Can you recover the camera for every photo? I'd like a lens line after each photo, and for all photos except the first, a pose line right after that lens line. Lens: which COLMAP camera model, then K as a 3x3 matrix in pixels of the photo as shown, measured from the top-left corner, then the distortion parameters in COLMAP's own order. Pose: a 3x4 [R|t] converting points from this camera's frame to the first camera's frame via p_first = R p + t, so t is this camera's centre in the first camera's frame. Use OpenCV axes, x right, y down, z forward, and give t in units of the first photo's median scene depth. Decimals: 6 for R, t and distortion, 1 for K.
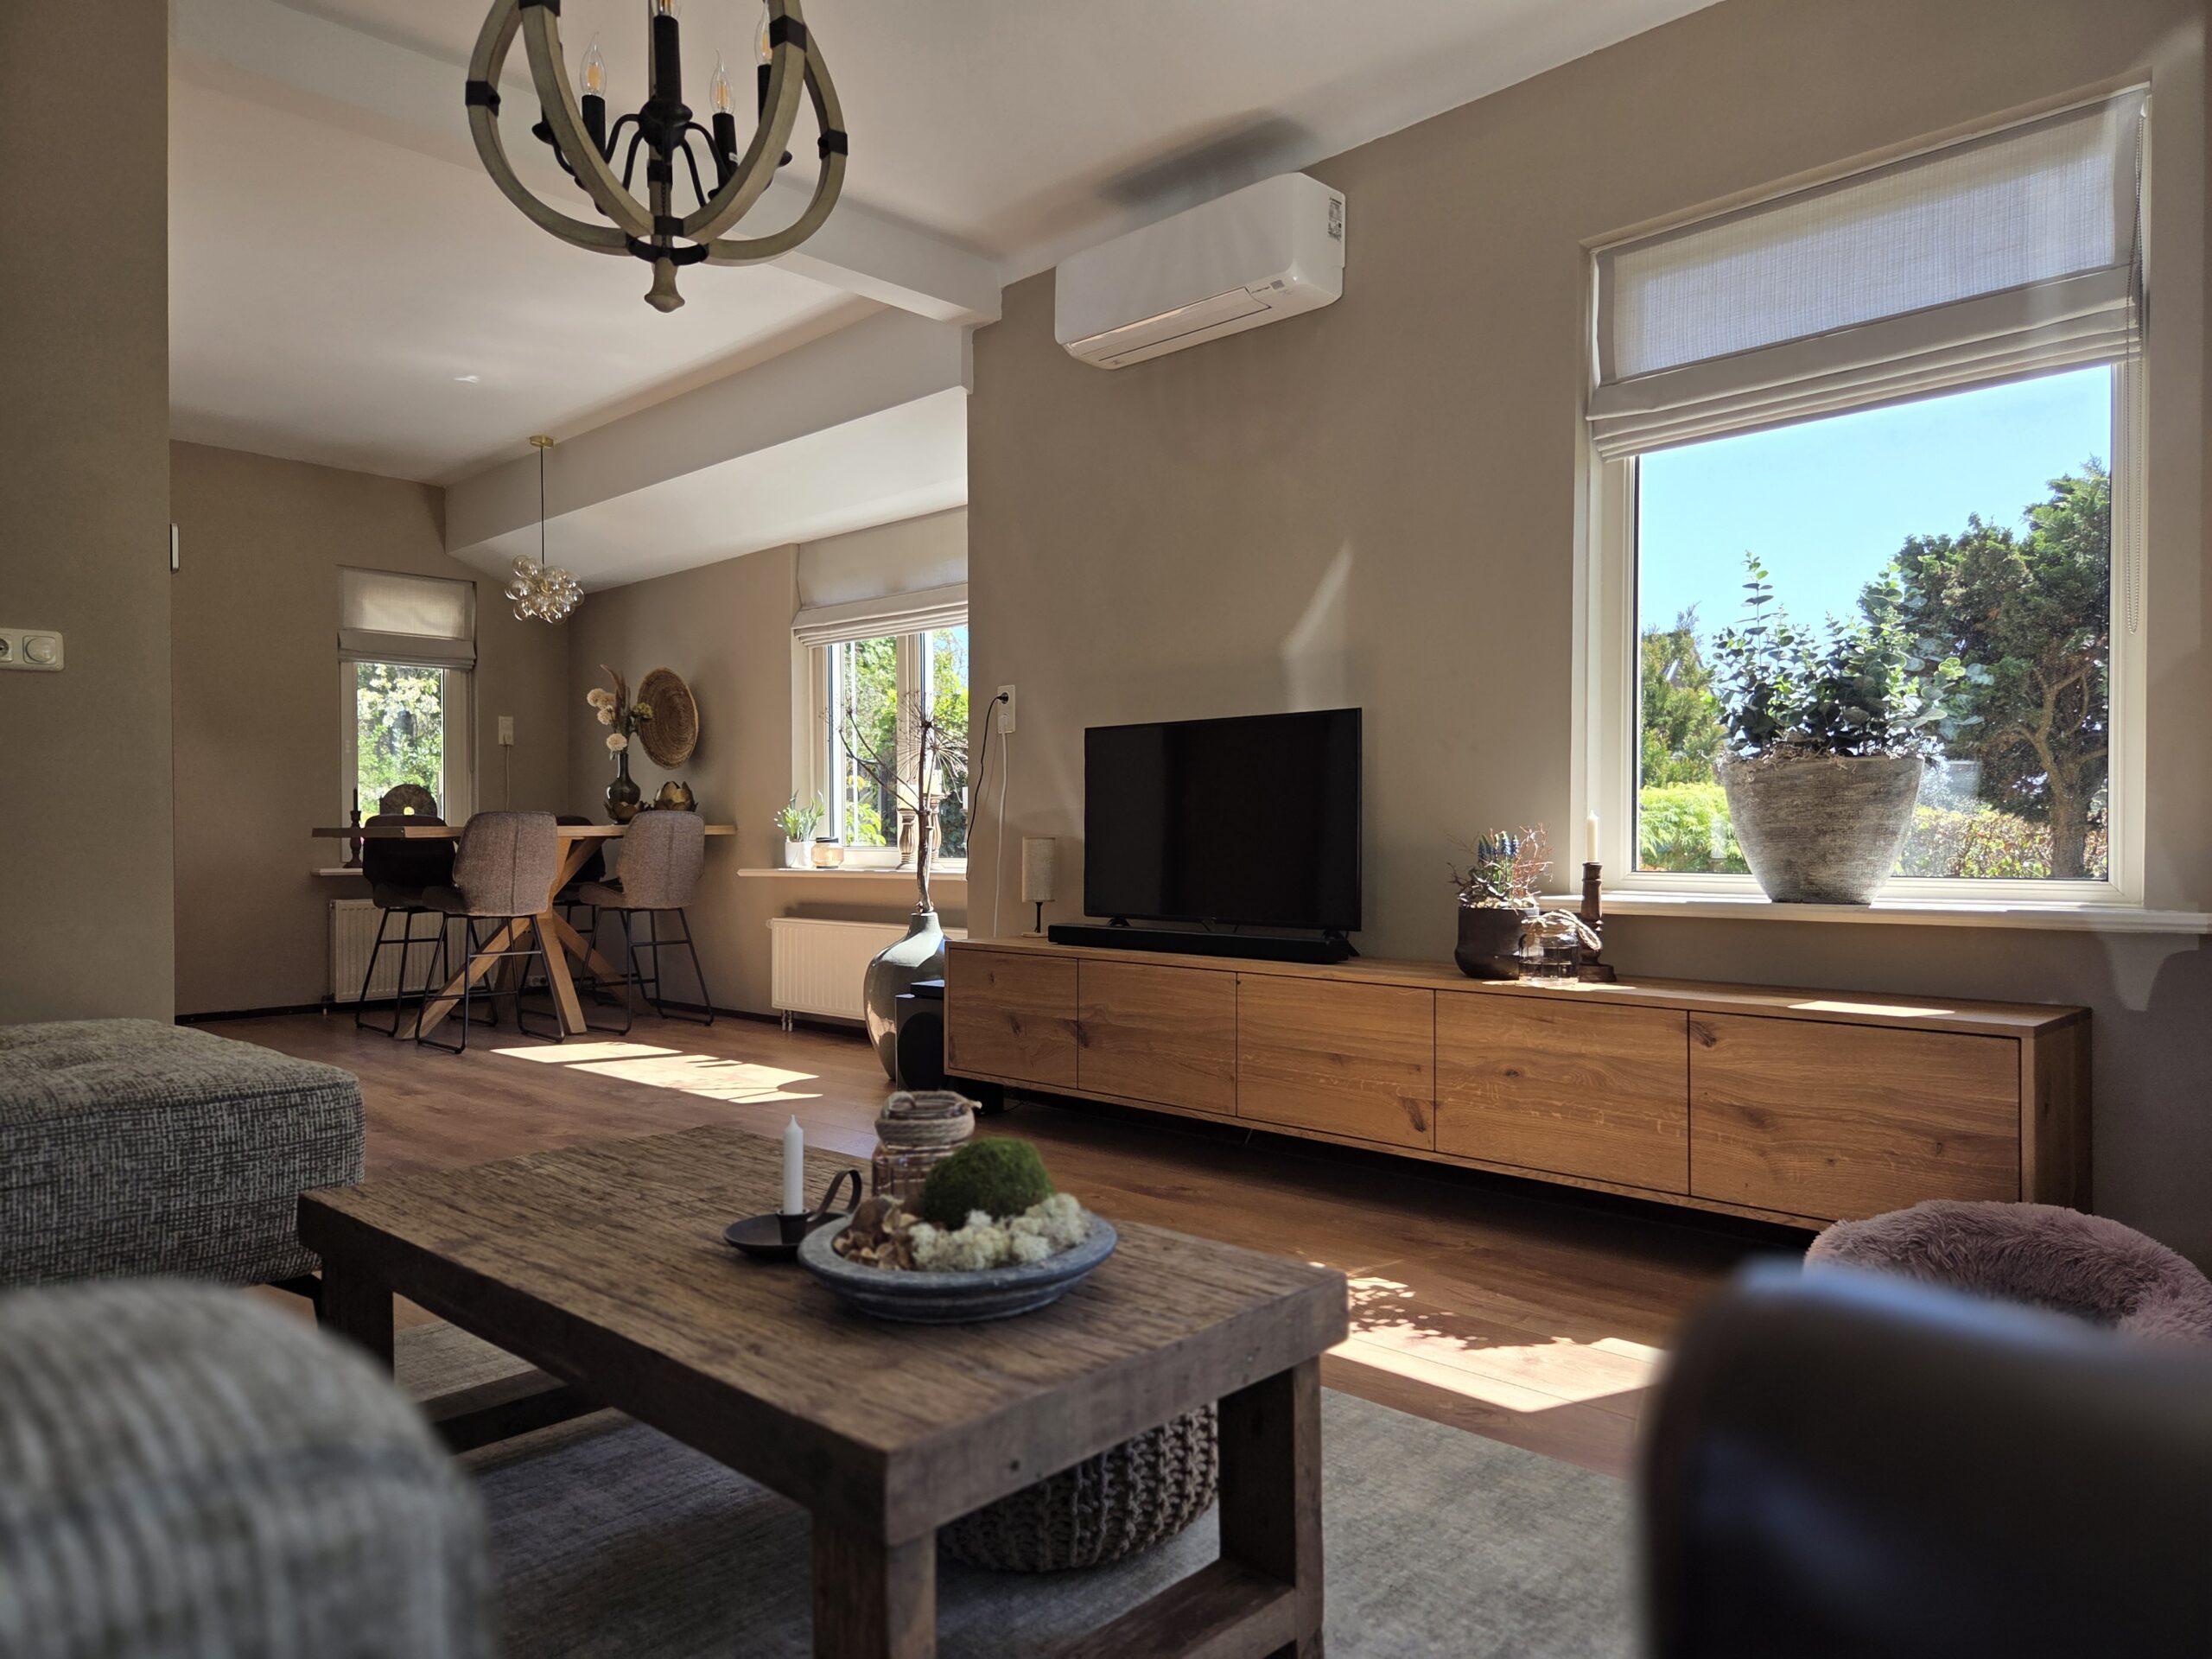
lens RADIAL K [[1478.2, 0, 1117.5], [0, 1478.2, 842.4], [0, 0, 1]] dist [0.039195, -0.000149]
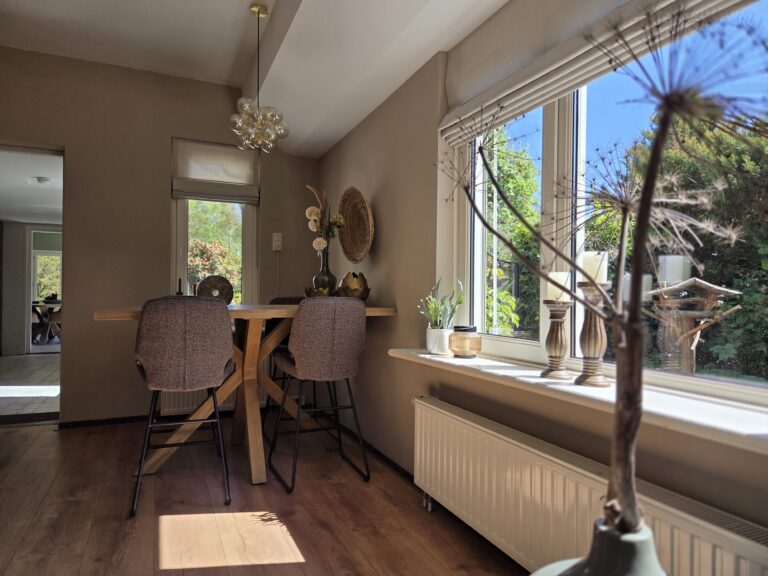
lens RADIAL K [[513.2, 0, 384.5], [0, 513.2, 295.3], [0, 0, 1]] dist [0.039195, -0.000149]
pose [[0.926517, 0.015220, -0.375945, -0.112773], [-0.016425, 0.999865, 0.000000, -0.022876], [0.375894, 0.006175, 0.926642, 0.636013]]
